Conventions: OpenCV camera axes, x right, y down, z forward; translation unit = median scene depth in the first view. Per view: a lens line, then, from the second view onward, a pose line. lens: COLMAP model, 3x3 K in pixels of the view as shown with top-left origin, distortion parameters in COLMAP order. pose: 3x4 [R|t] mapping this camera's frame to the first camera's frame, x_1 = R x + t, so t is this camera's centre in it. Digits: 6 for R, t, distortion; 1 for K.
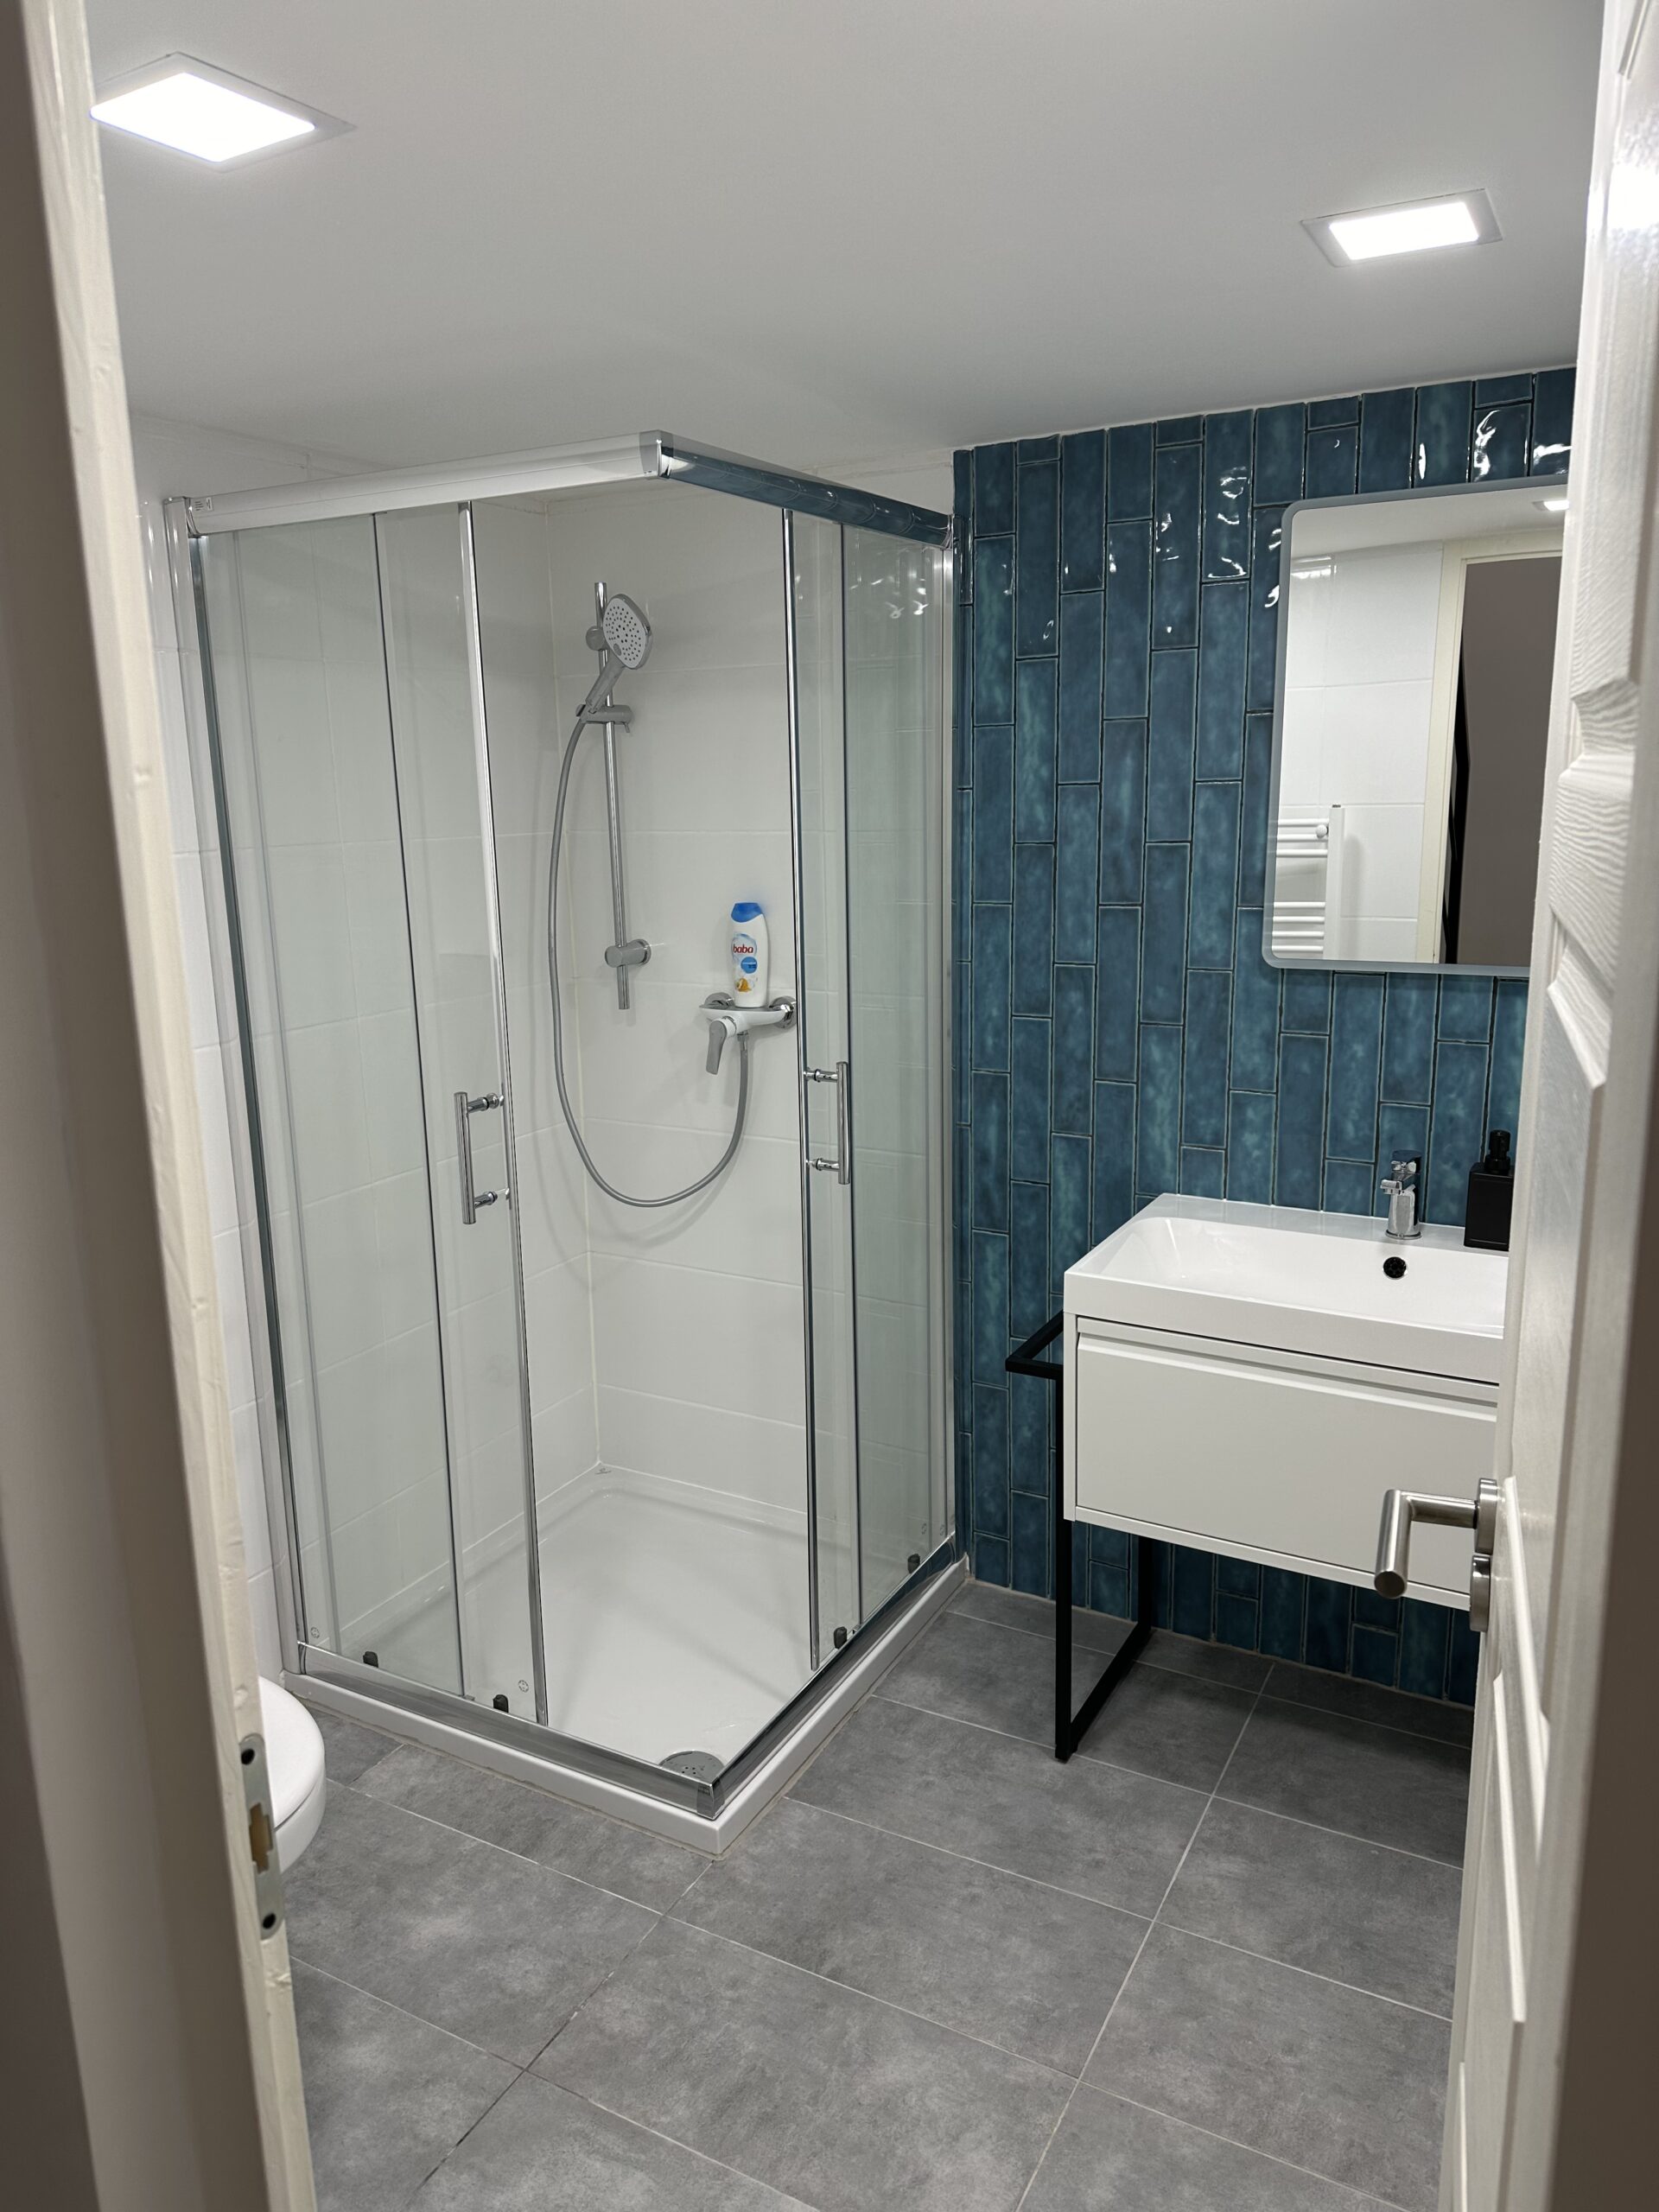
lens RADIAL K [[1526.6, 0, 829.5], [0, 1526.6, 1106.0], [0, 0, 1]] dist [0.082252, -0.124937]
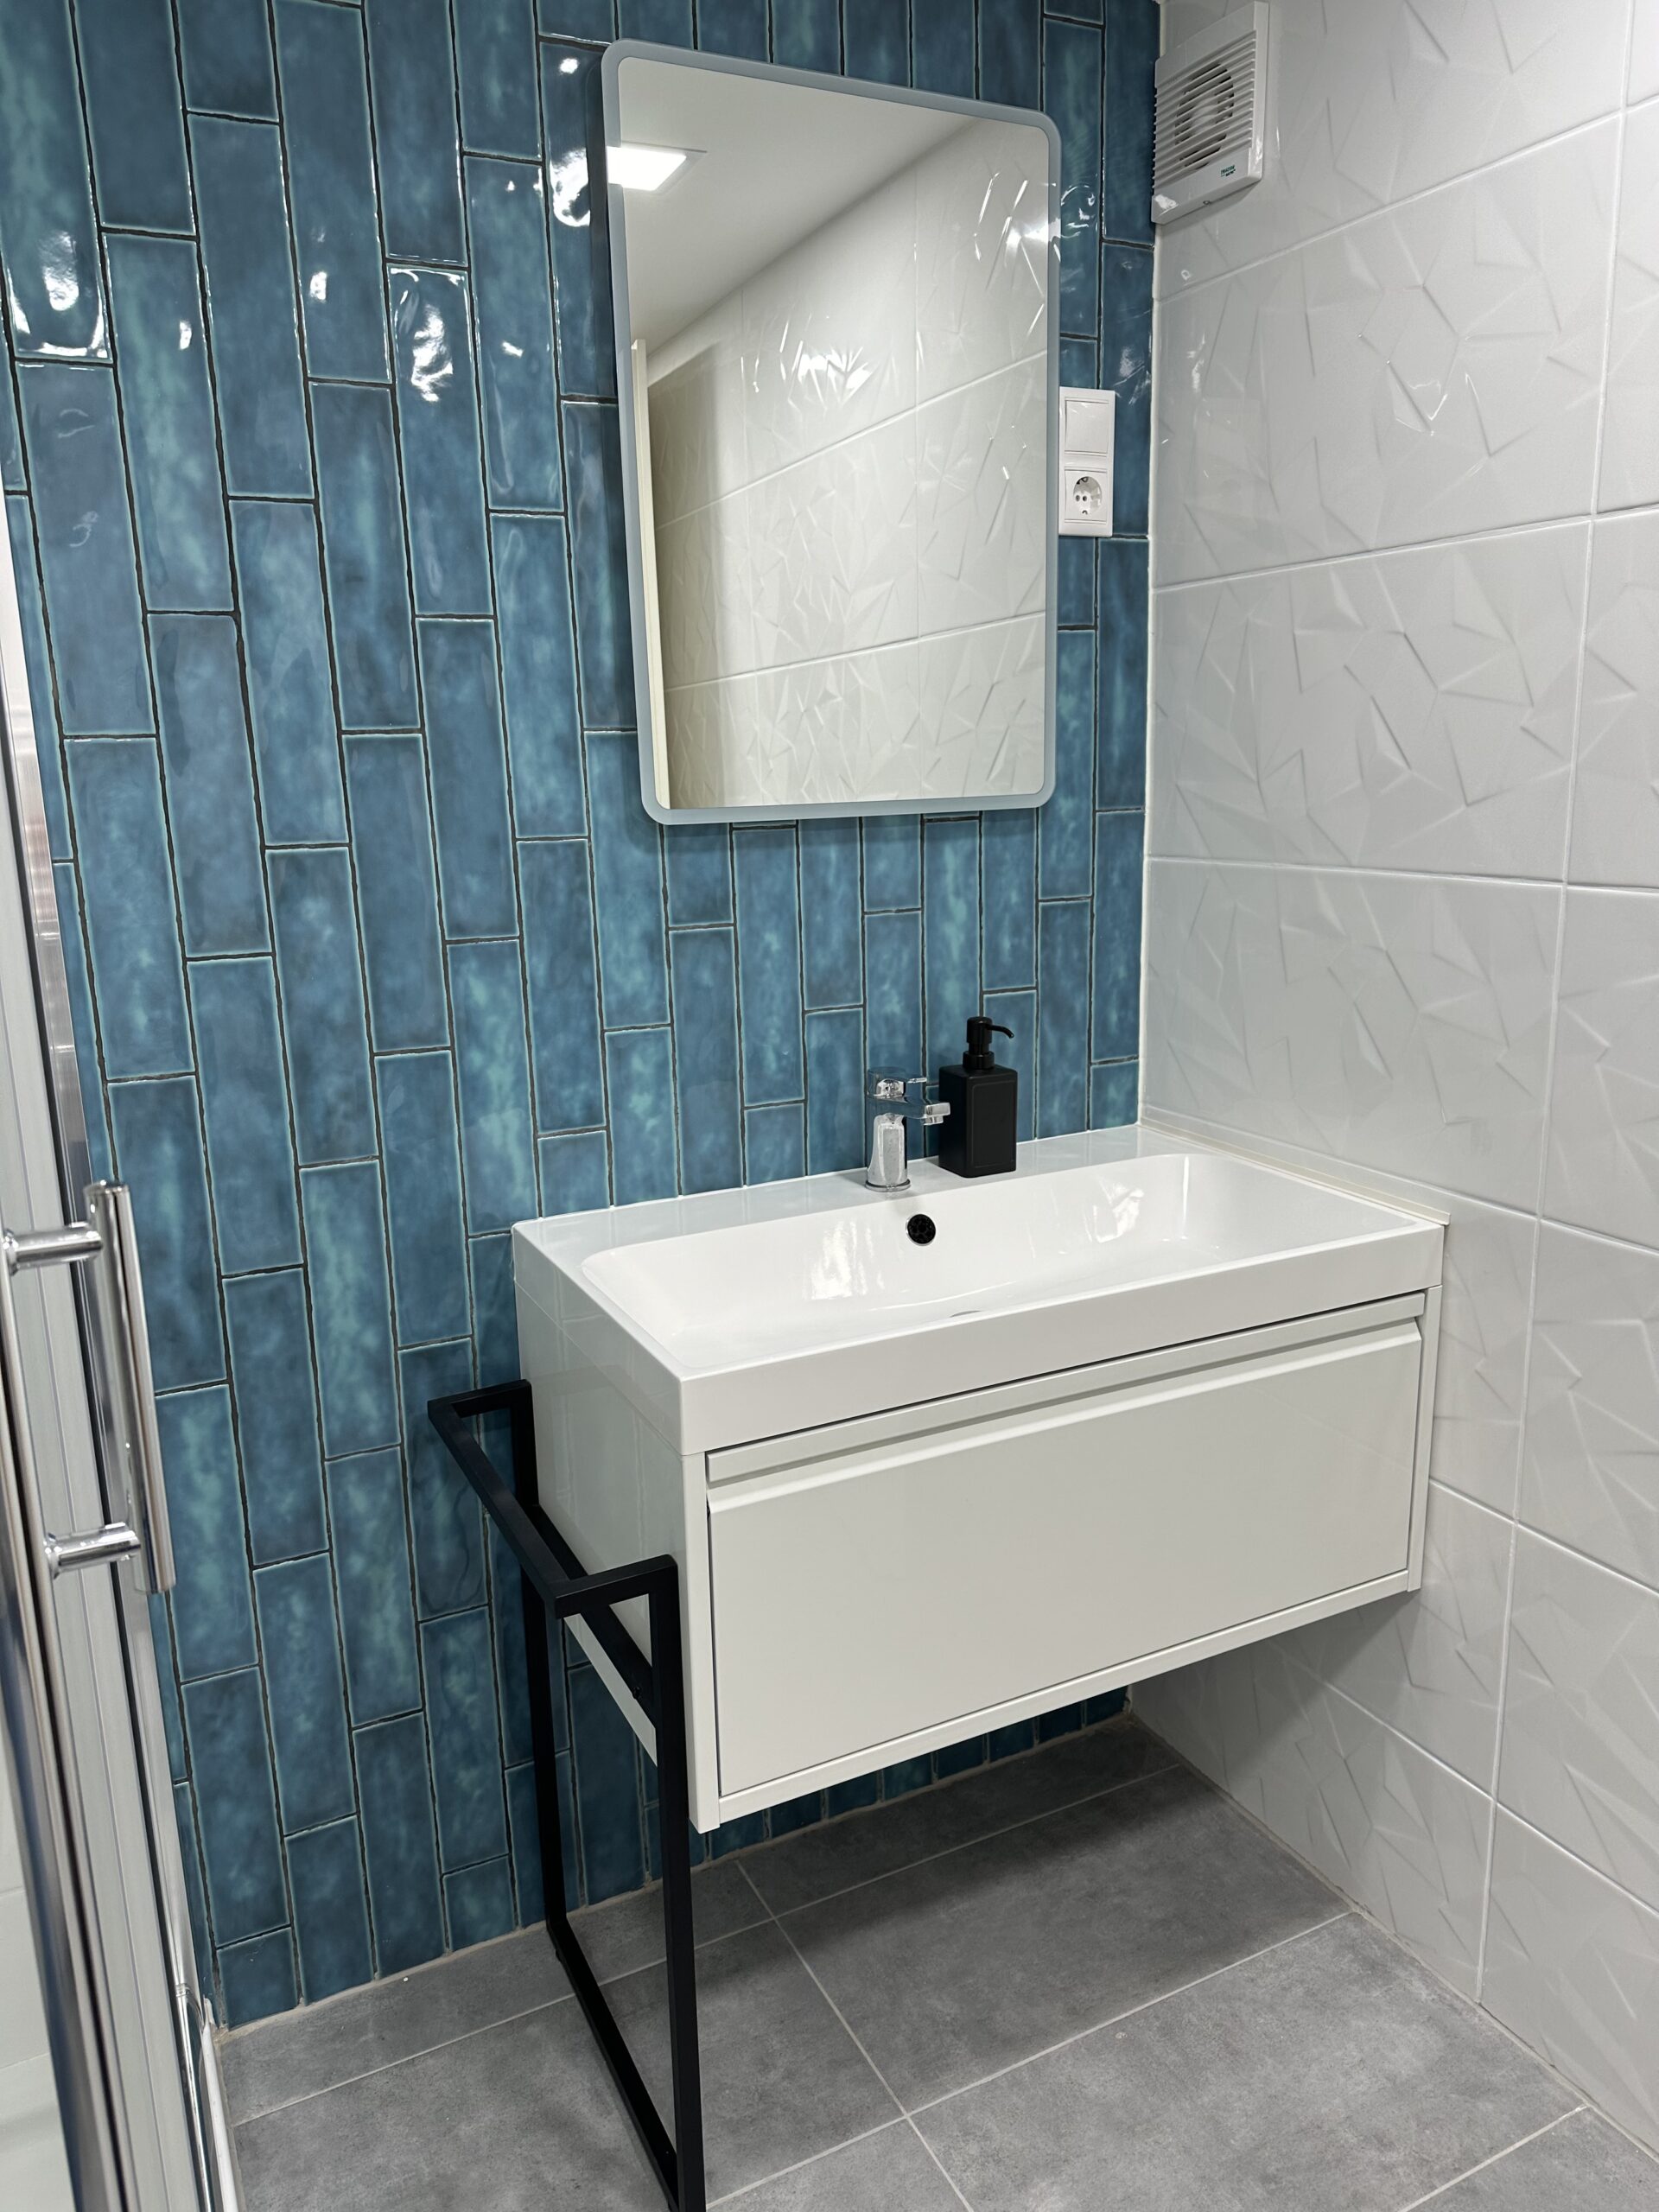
lens RADIAL K [[1526.6, 0, 829.5], [0, 1526.6, 1106.0], [0, 0, 1]] dist [0.082252, -0.124937]
pose [[0.553016, -0.174002, 0.814798, -0.201050], [0.185756, 0.979083, 0.083010, -0.015464], [-0.812199, 0.105448, 0.573771, 0.572587]]
